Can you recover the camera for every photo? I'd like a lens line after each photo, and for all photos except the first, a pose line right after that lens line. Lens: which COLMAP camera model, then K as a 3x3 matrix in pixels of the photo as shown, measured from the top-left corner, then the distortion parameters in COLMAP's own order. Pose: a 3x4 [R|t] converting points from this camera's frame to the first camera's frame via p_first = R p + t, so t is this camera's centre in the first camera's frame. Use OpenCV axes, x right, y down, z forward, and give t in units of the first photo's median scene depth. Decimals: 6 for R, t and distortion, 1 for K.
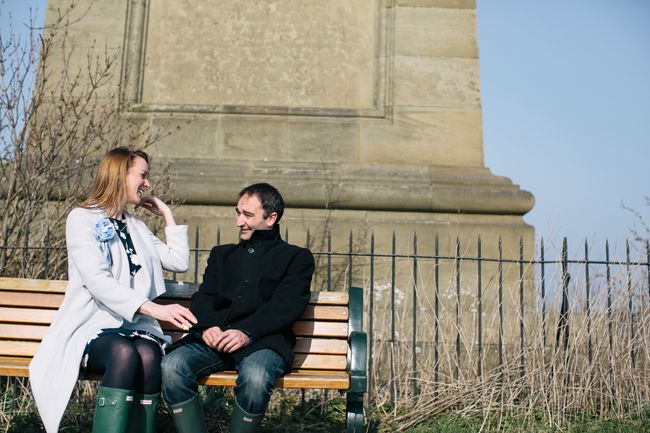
lens RADIAL K [[954.6, 0, 325.0], [0, 954.6, 216.5], [0, 0, 1]] dist [-0.214068, 0.545862]
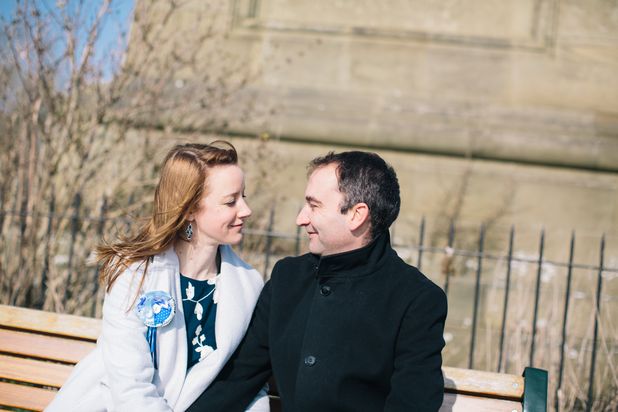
lens RADIAL K [[907.6, 0, 309.0], [0, 907.6, 206.0], [0, 0, 1]] dist [-0.214068, 0.545862]
pose [[0.986788, 0.069835, -0.146191, -0.016290], [-0.055604, 0.993506, 0.099264, -0.036316], [0.152173, -0.089824, 0.984264, 0.195481]]
